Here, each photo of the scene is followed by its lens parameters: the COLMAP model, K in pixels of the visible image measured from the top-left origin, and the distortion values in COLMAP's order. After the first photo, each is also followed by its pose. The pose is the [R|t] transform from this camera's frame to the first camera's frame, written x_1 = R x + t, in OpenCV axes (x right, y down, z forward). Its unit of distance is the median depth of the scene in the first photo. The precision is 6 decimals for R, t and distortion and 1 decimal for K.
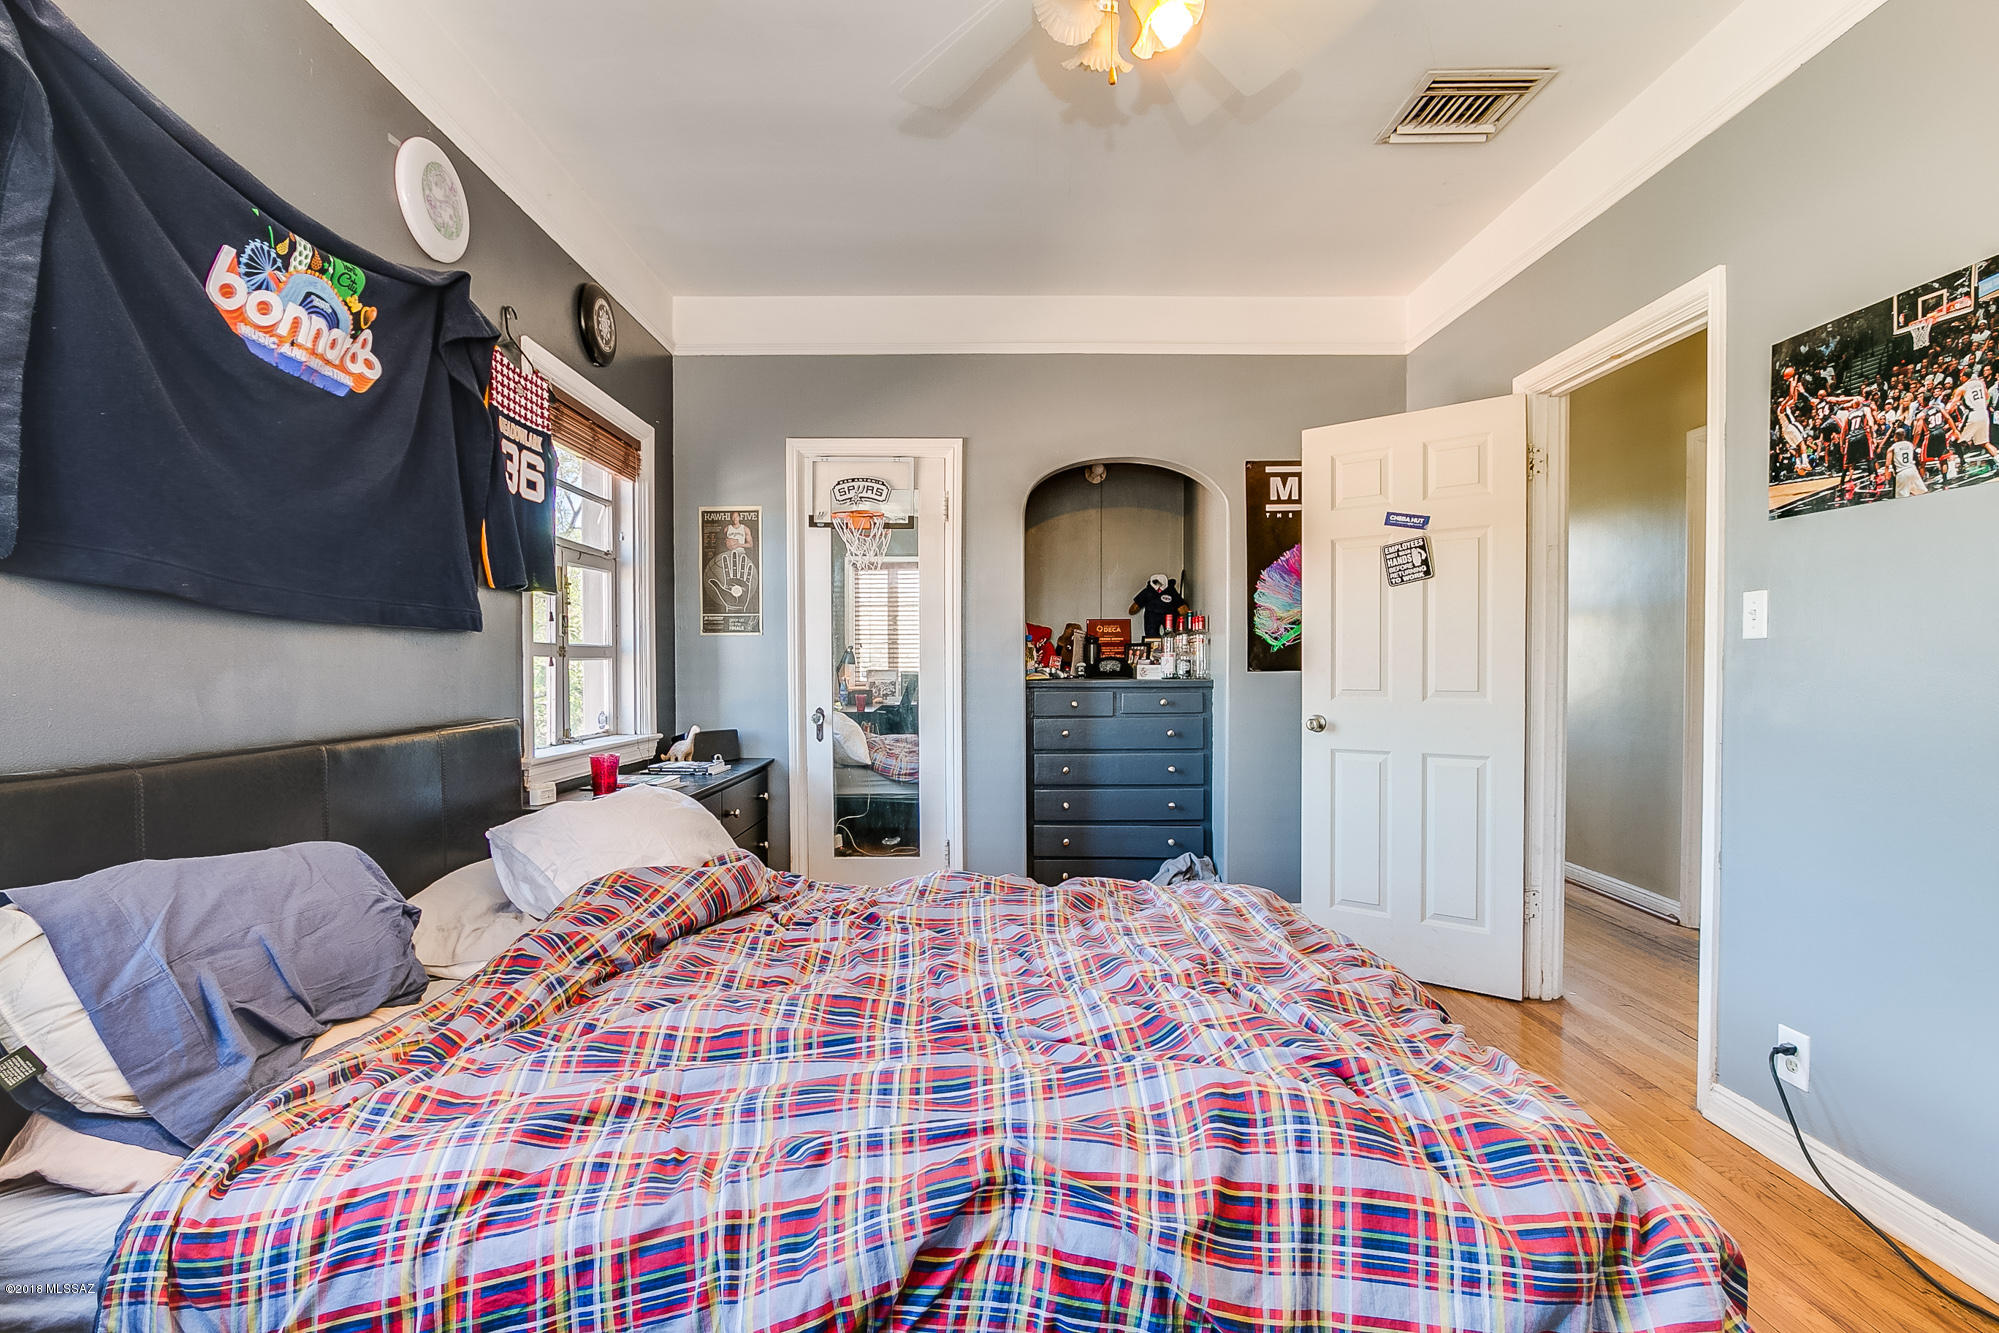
lens RADIAL K [[925.3, 0, 994.8], [0, 925.3, 679.1], [0, 0, 1]] dist [-0.020056, 0.000036]
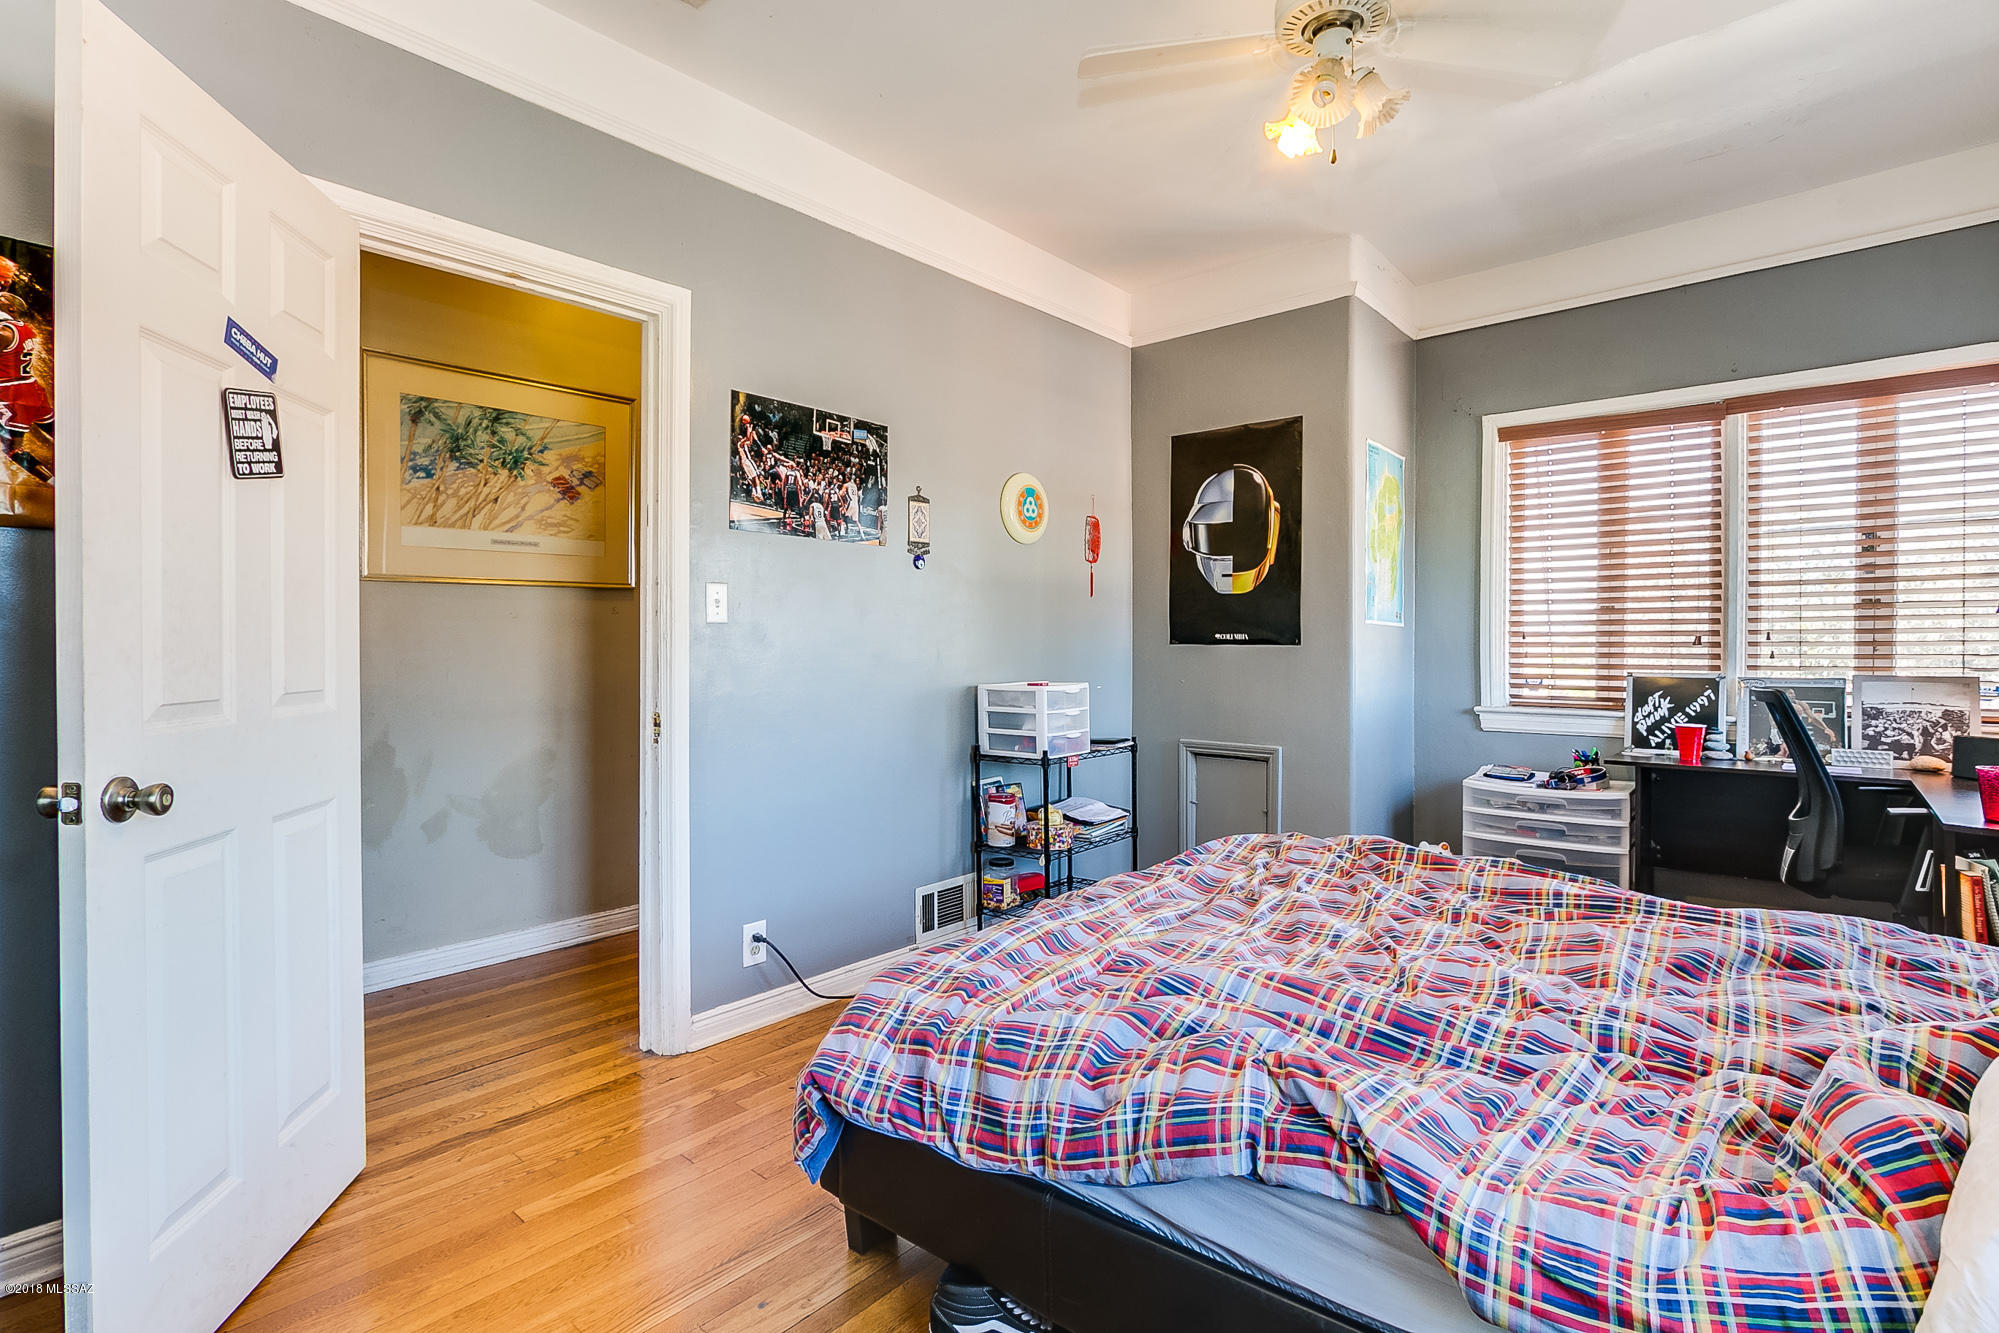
lens RADIAL K [[946.2, 0, 1003.0], [0, 946.2, 654.9], [0, 0, 1]] dist [-0.023127, 0.000182]
pose [[-0.748535, -0.003823, 0.663084, -0.320167], [0.012737, 0.999716, 0.020143, -0.024386], [-0.662973, 0.023523, -0.748274, 1.913333]]
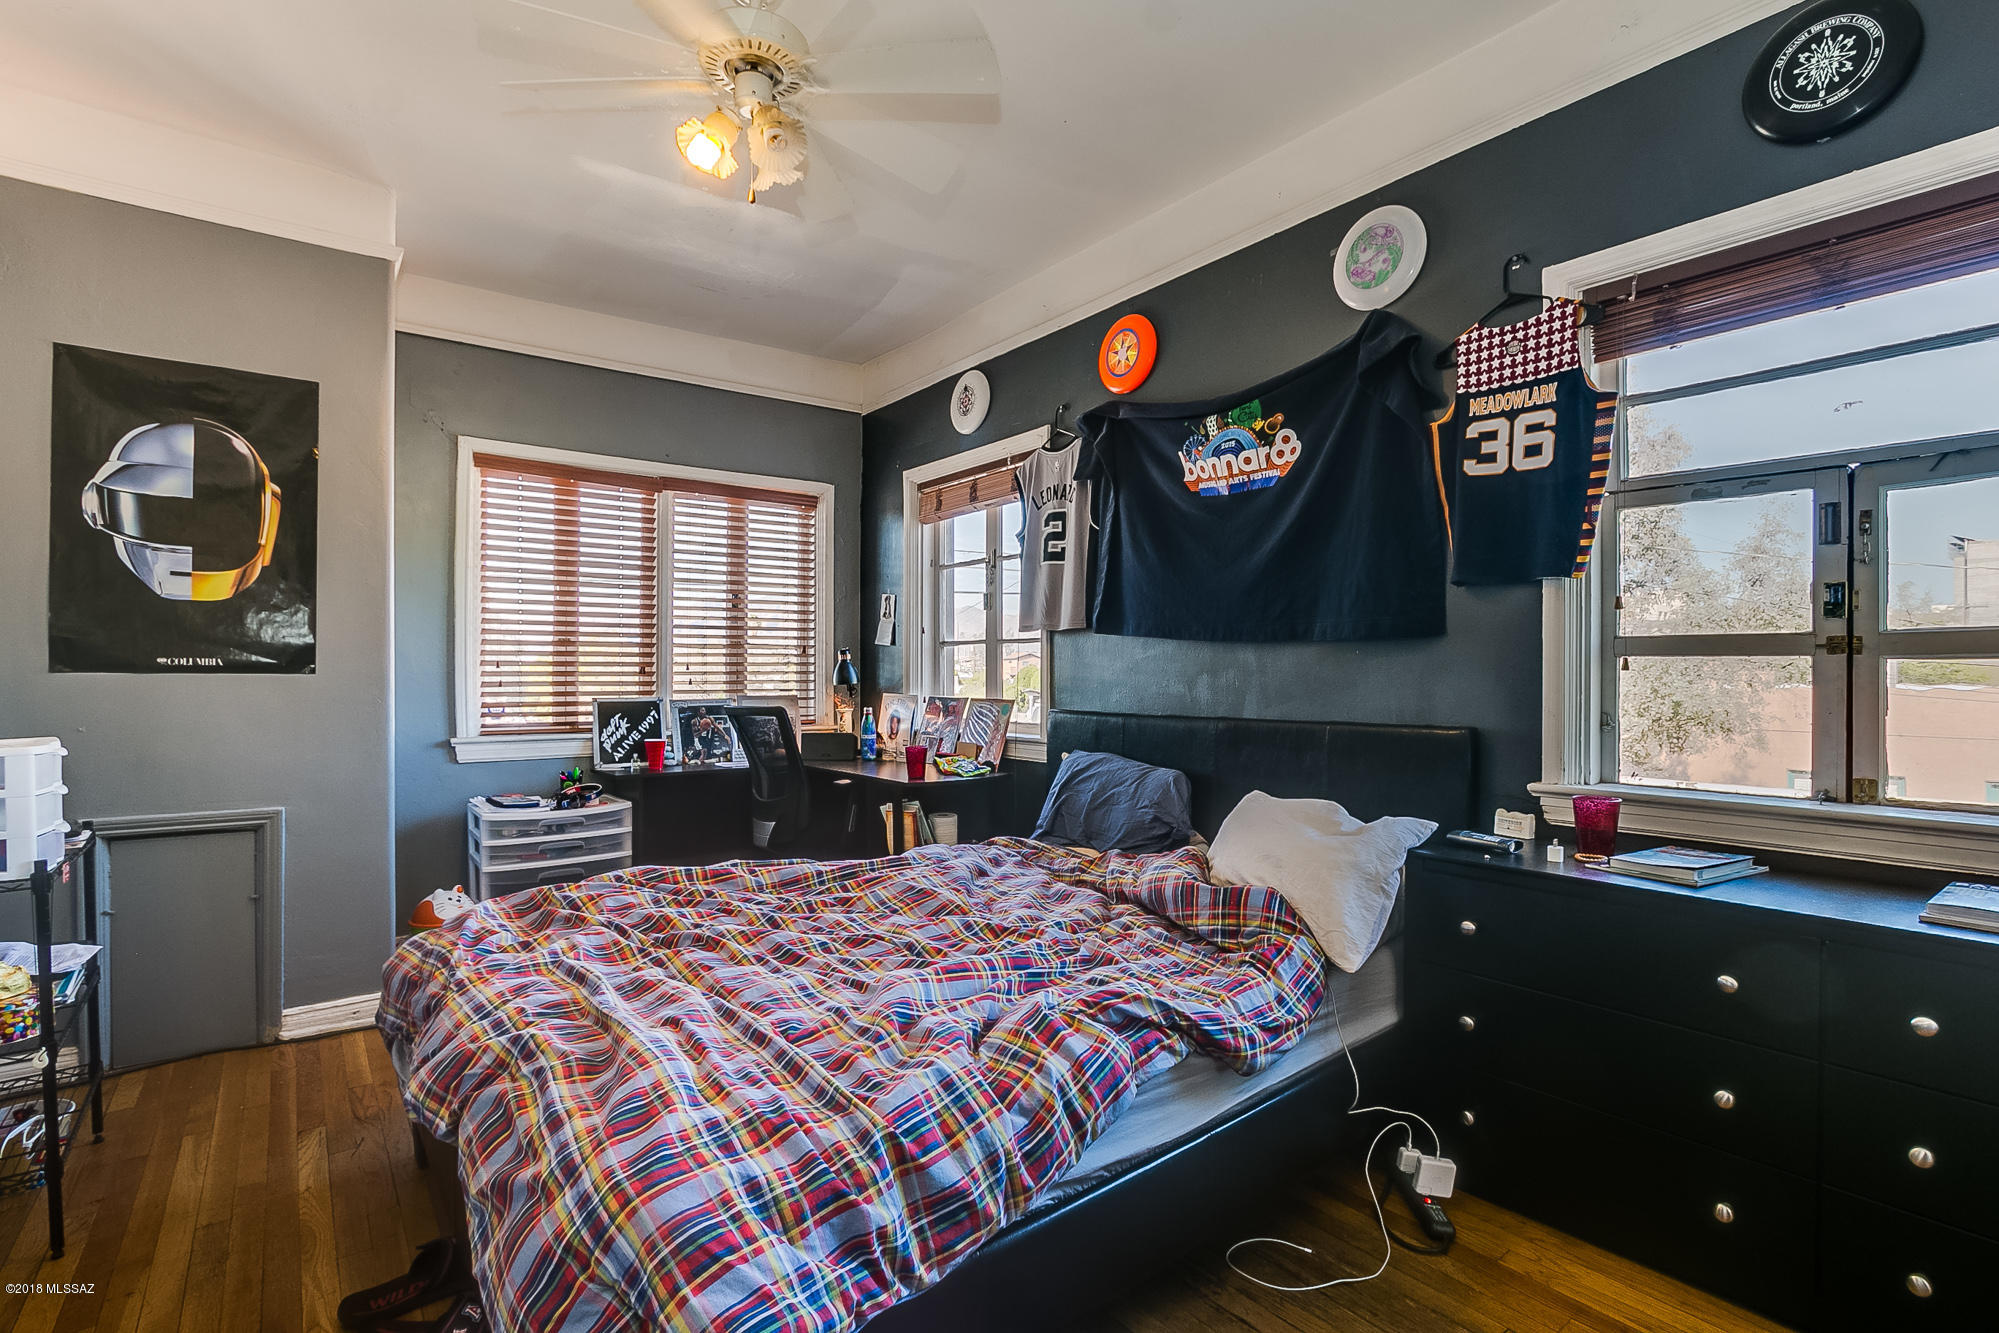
lens RADIAL K [[925.3, 0, 994.8], [0, 925.3, 679.1], [0, 0, 1]] dist [-0.020056, 0.000036]
pose [[-0.799454, 0.005579, -0.600702, 0.520556], [-0.007362, 0.999791, 0.019082, -0.025433], [0.600682, 0.019678, -0.799246, 1.894360]]
